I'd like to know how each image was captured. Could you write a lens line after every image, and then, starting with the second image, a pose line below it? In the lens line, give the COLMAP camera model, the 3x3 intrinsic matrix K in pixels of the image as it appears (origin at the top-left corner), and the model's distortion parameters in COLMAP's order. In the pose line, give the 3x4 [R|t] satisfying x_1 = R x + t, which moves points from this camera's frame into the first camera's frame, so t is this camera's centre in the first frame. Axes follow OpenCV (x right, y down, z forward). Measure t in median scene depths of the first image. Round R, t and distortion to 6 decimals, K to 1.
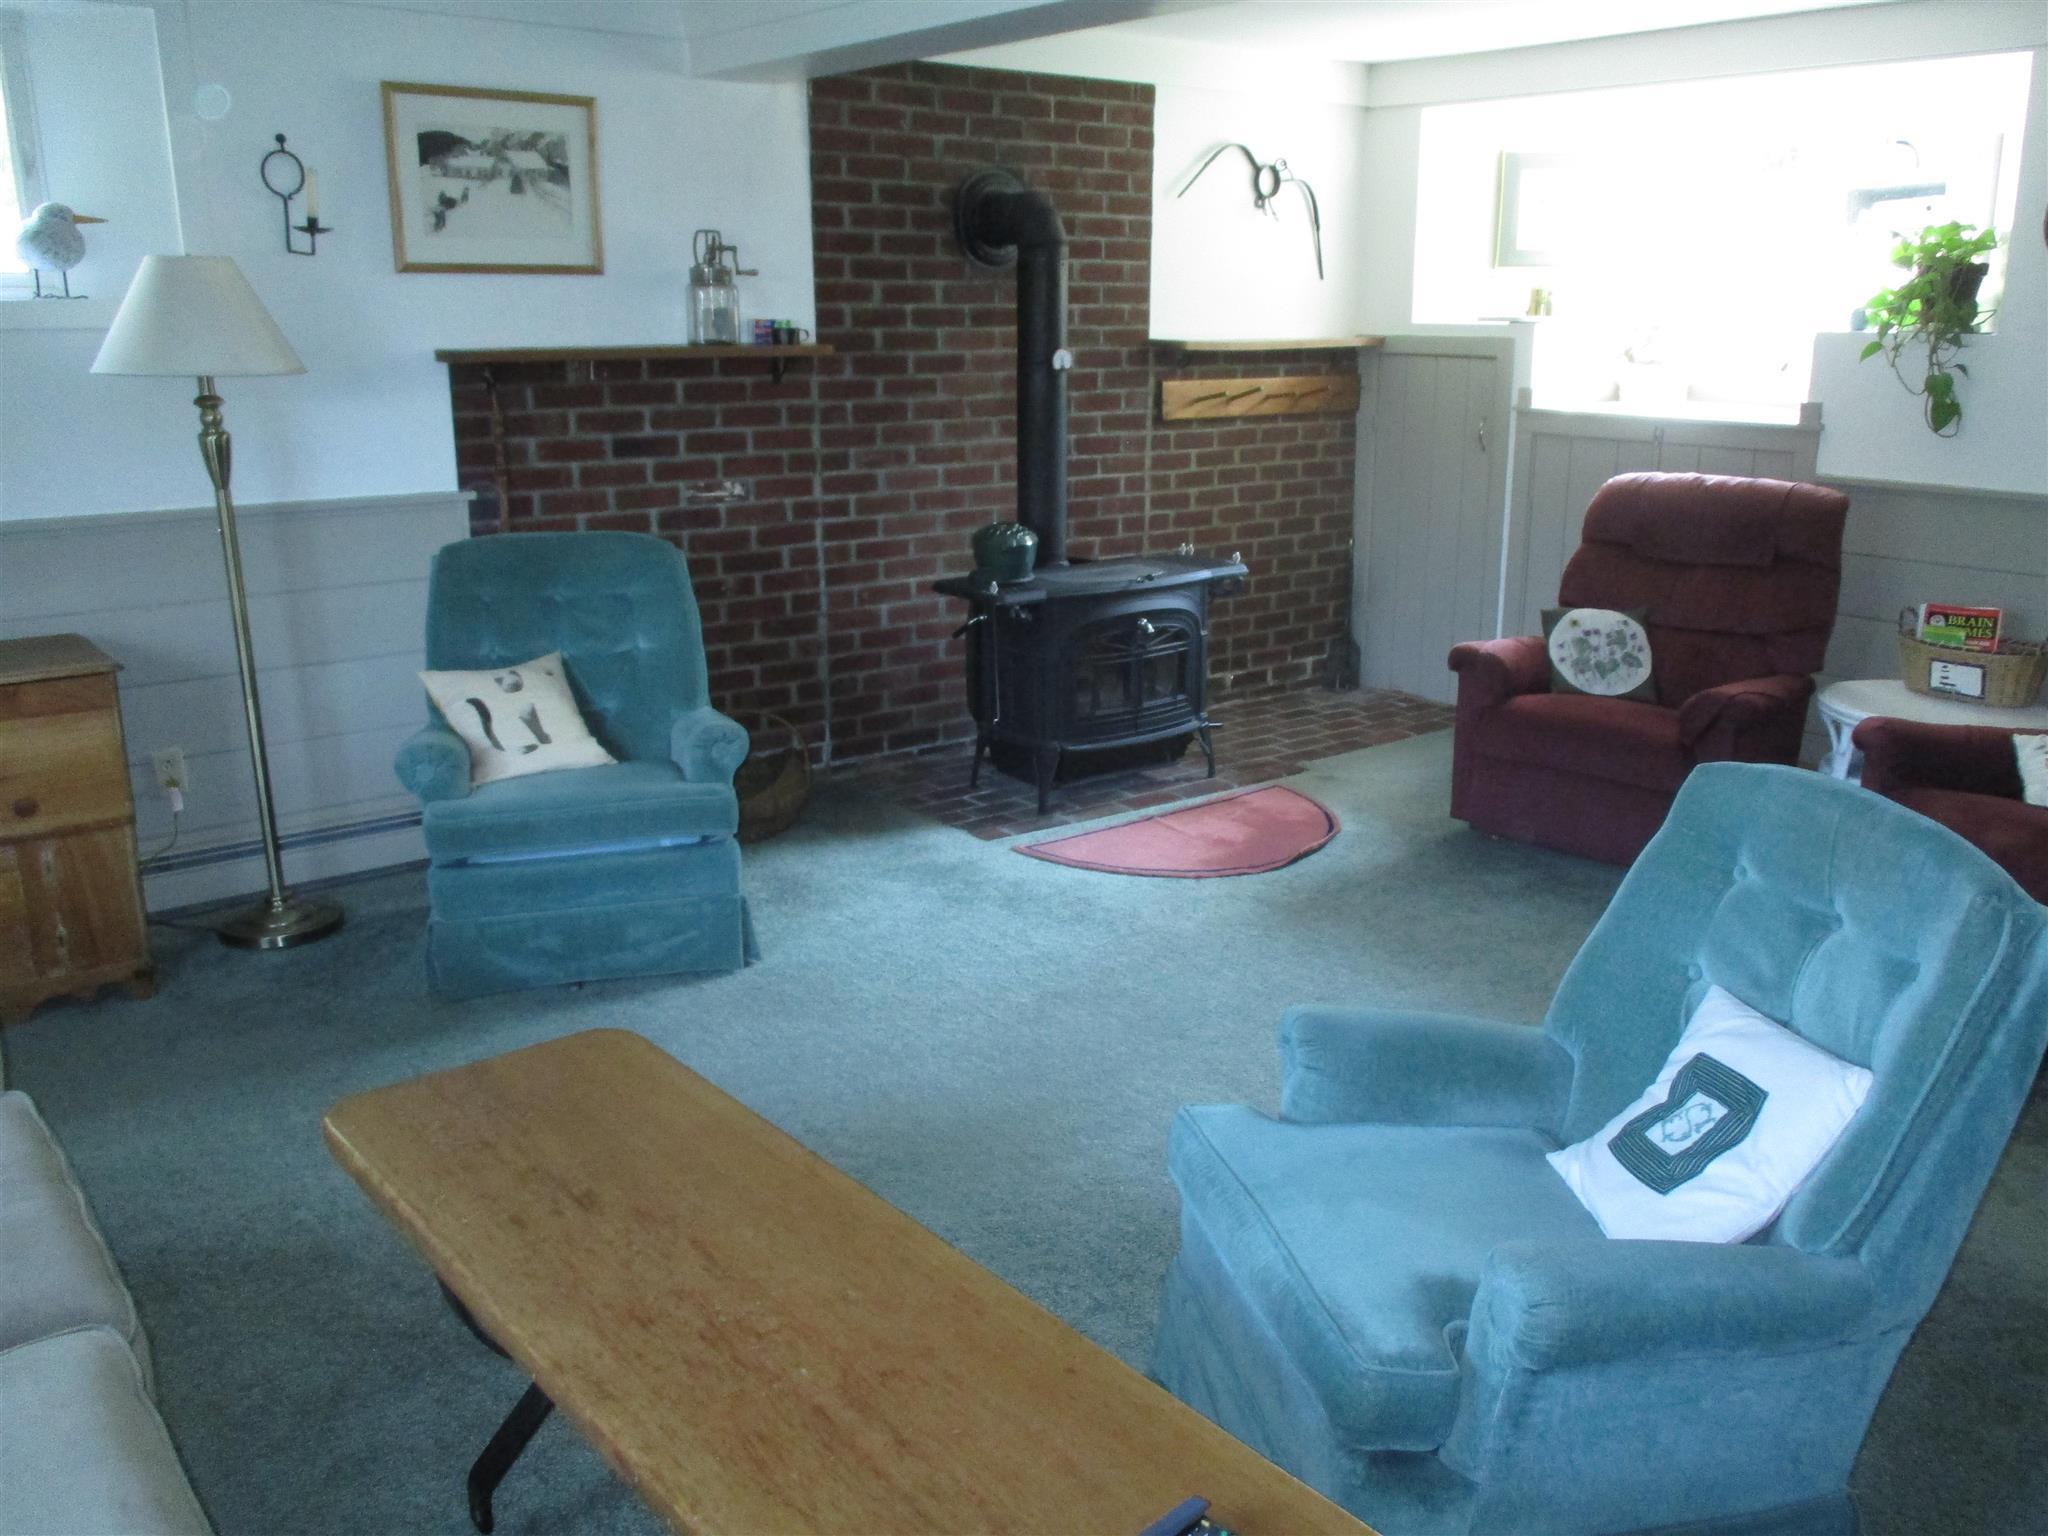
lens RADIAL K [[1721.4, 0, 1014.0], [0, 1721.4, 768.3], [0, 0, 1]] dist [-0.028450, -0.000704]
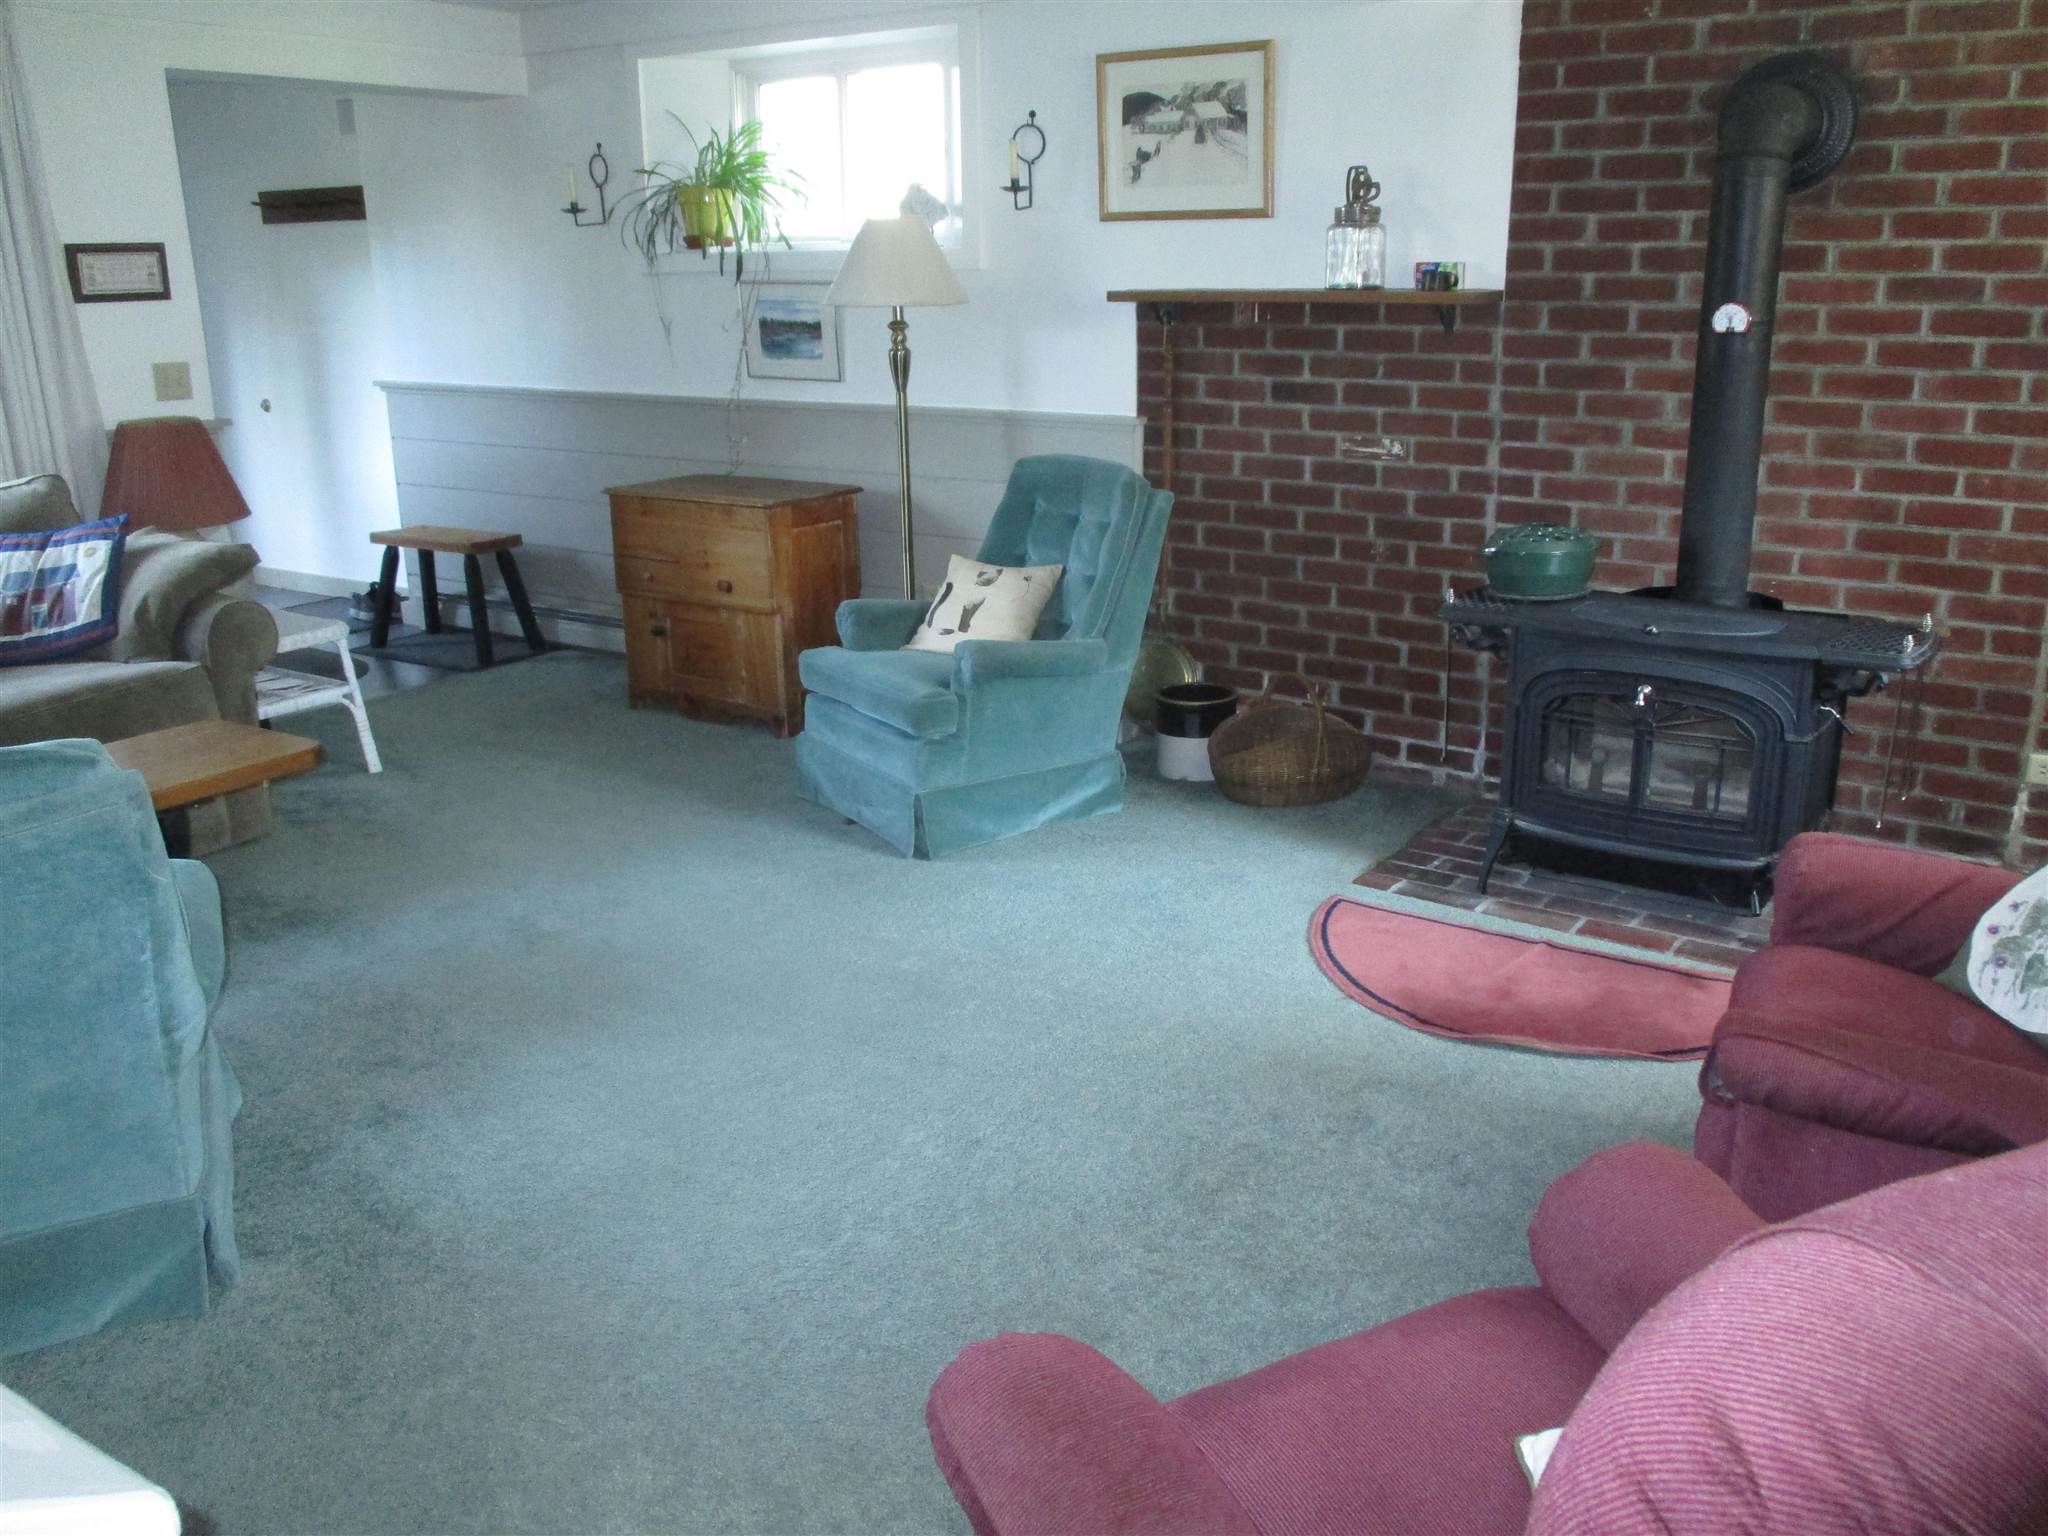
lens RADIAL K [[1721.4, 0, 1013.3], [0, 1721.4, 764.9], [0, 0, 1]] dist [-0.028450, -0.000704]
pose [[0.280455, 0.271737, -0.920600, 0.696017], [-0.232008, 0.949843, 0.209690, -0.150976], [0.931406, 0.154778, 0.329433, 0.549004]]
